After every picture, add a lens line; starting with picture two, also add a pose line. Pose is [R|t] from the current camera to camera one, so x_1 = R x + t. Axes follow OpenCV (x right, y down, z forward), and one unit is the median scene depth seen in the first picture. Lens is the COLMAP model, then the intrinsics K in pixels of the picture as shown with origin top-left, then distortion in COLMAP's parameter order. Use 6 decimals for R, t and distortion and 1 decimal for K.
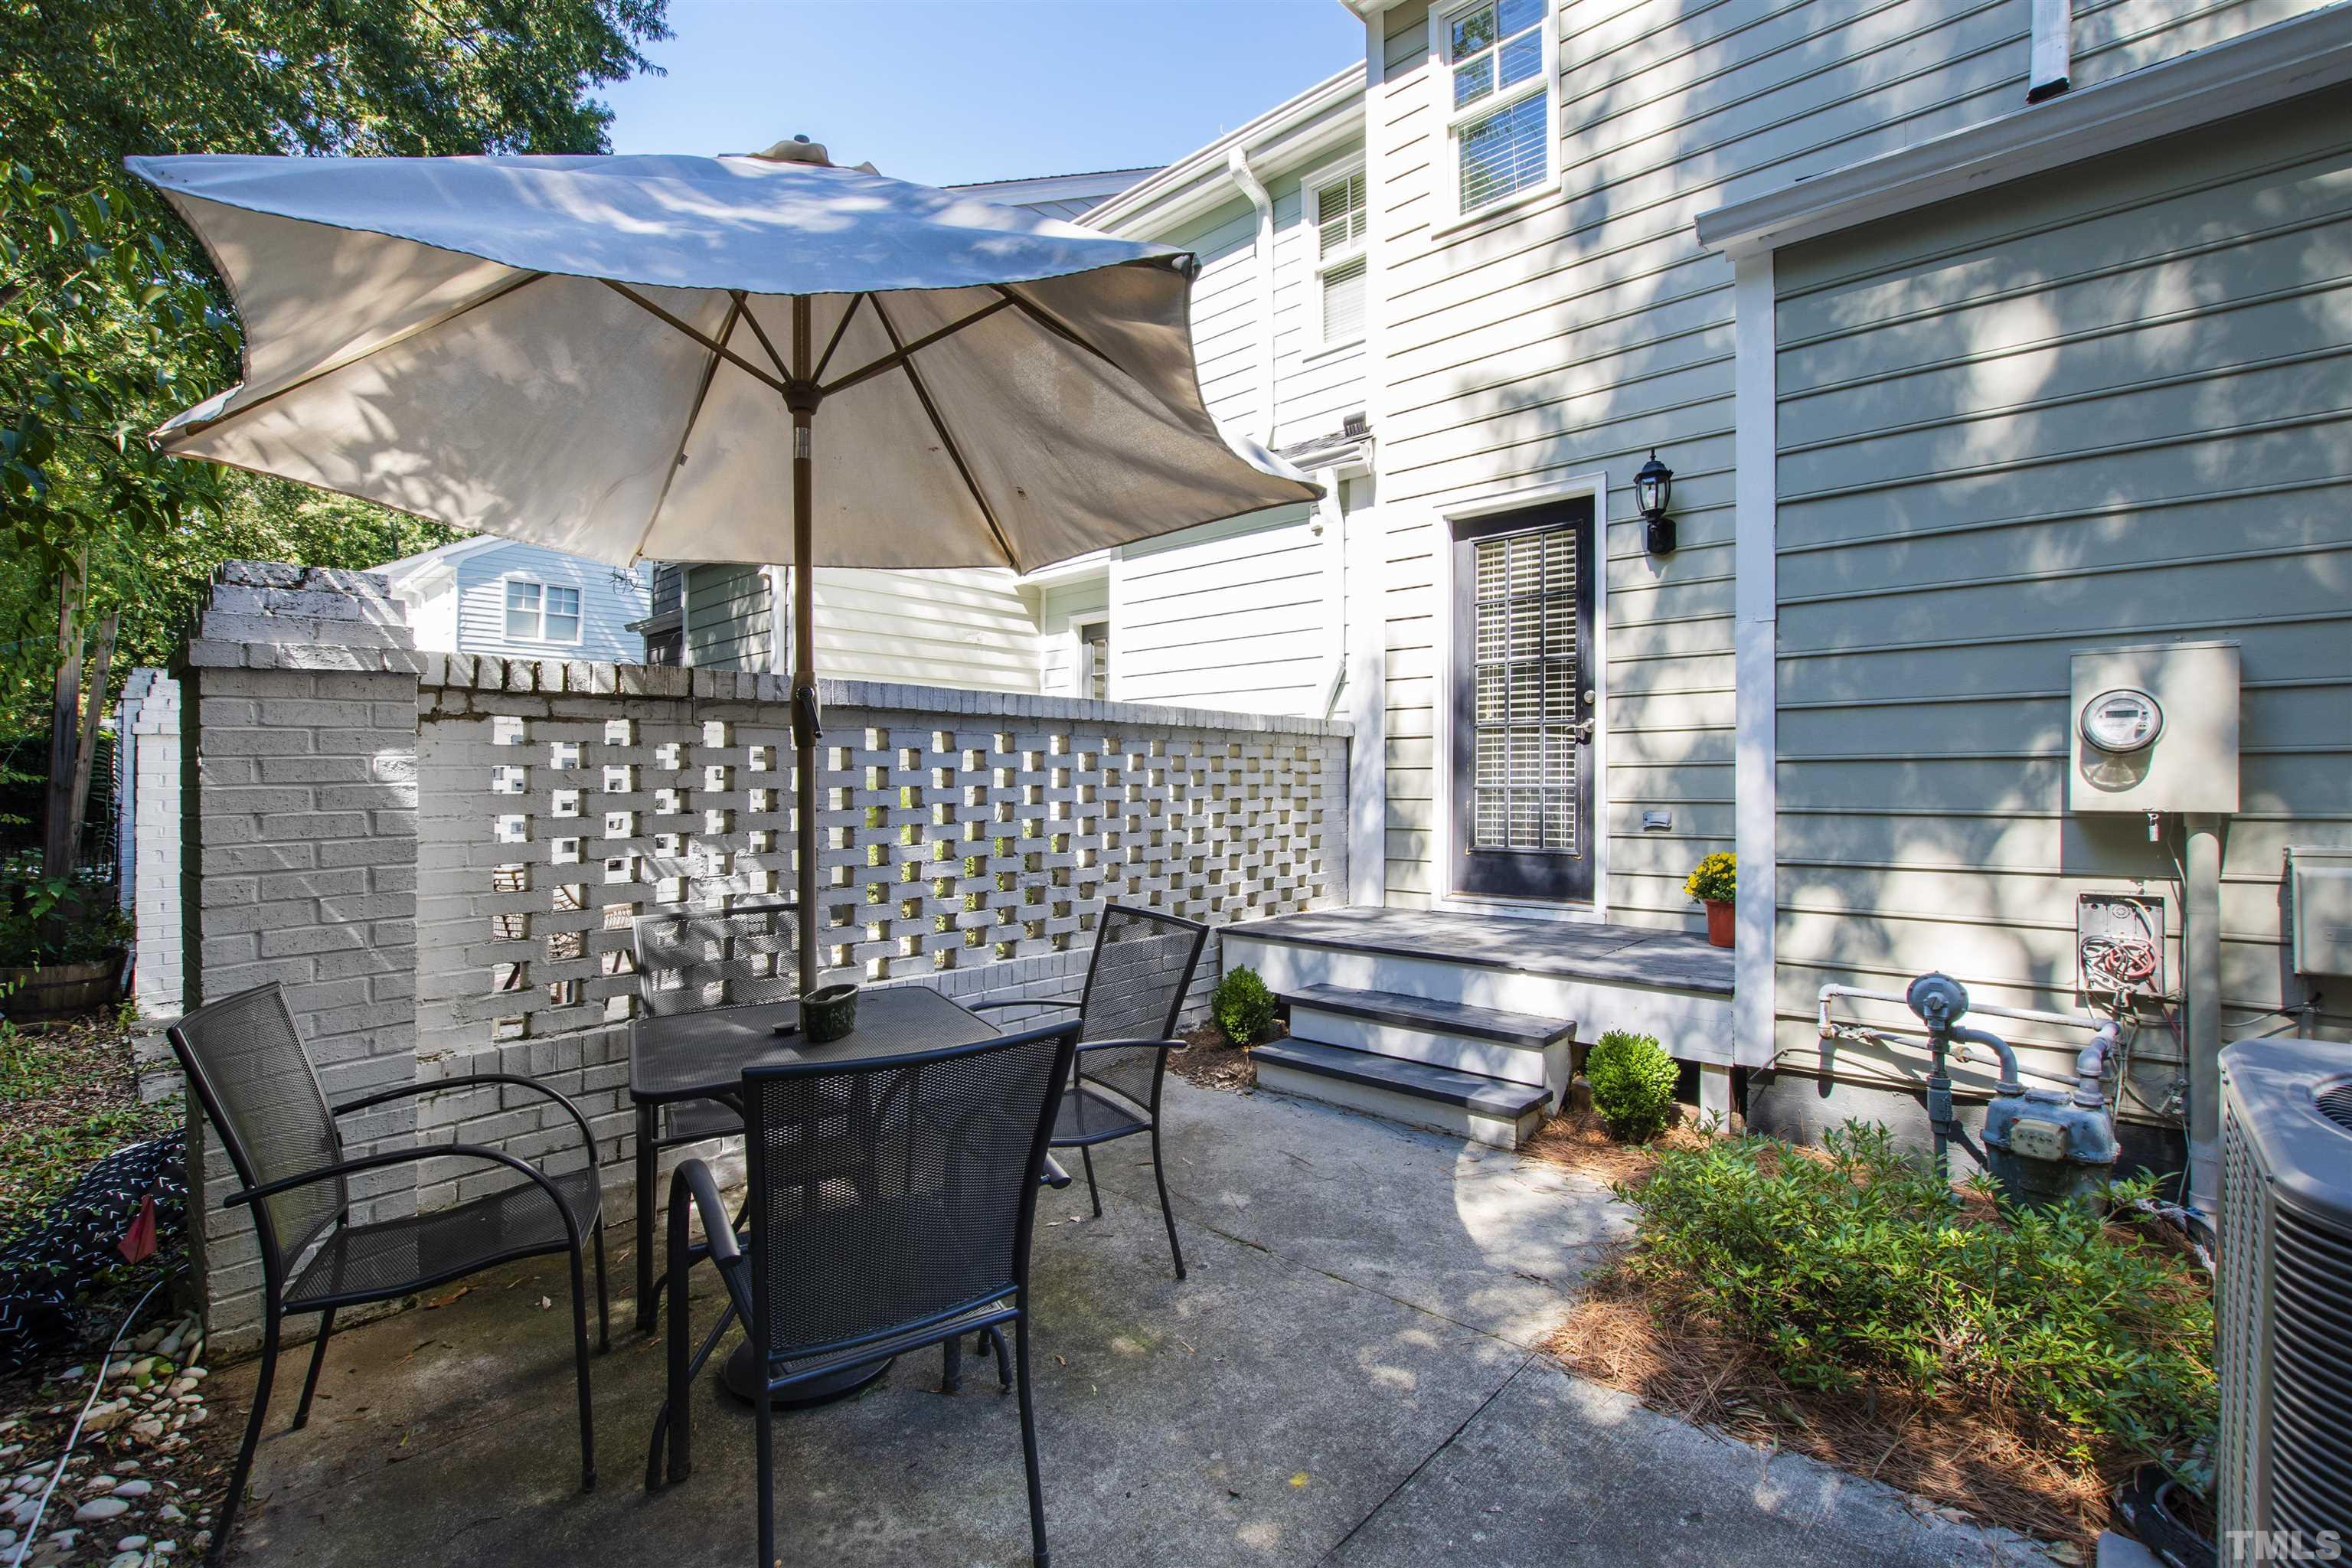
lens RADIAL K [[1012.9, 0, 1168.2], [0, 1012.9, 780.2], [0, 0, 1]] dist [0.002925, -0.002851]
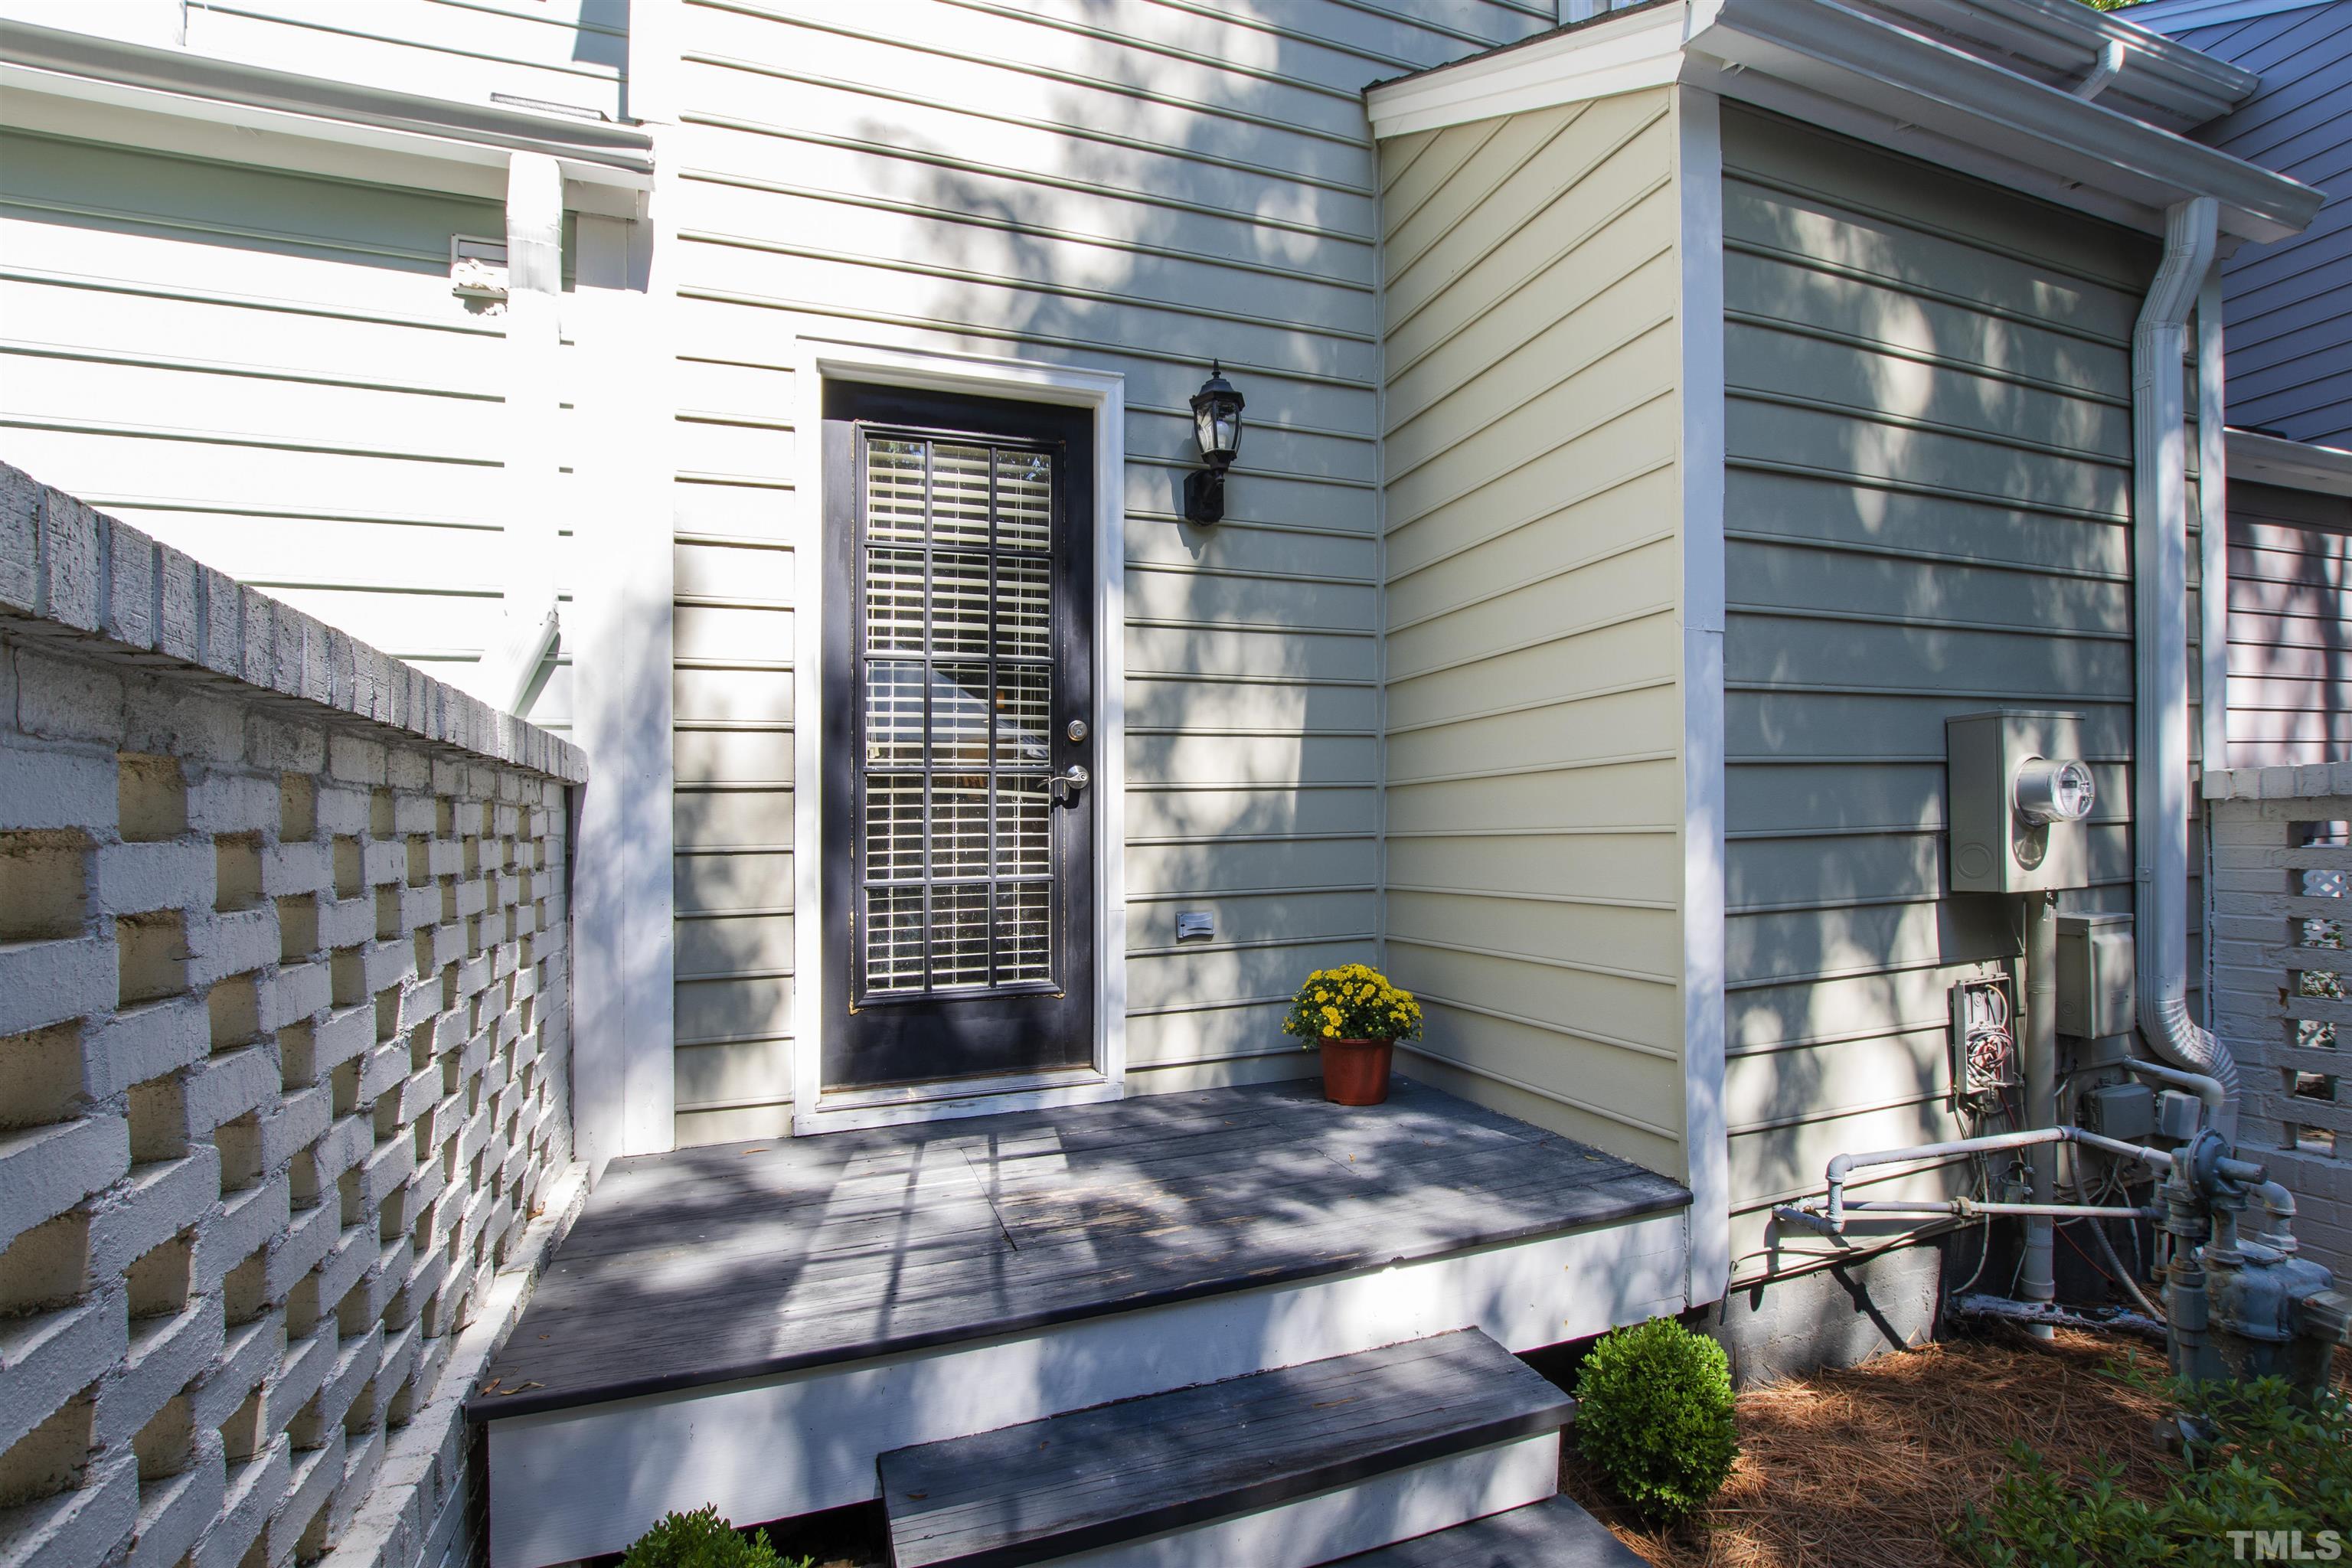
lens RADIAL K [[1037.2, 0, 1142.8], [0, 1037.2, 810.1], [0, 0, 1]] dist [-0.001799, -0.026352]
pose [[0.461567, 0.010804, 0.887040, -0.128679], [0.018893, 0.999579, -0.022005, -0.020035], [-0.886904, 0.026916, 0.461169, 0.691728]]
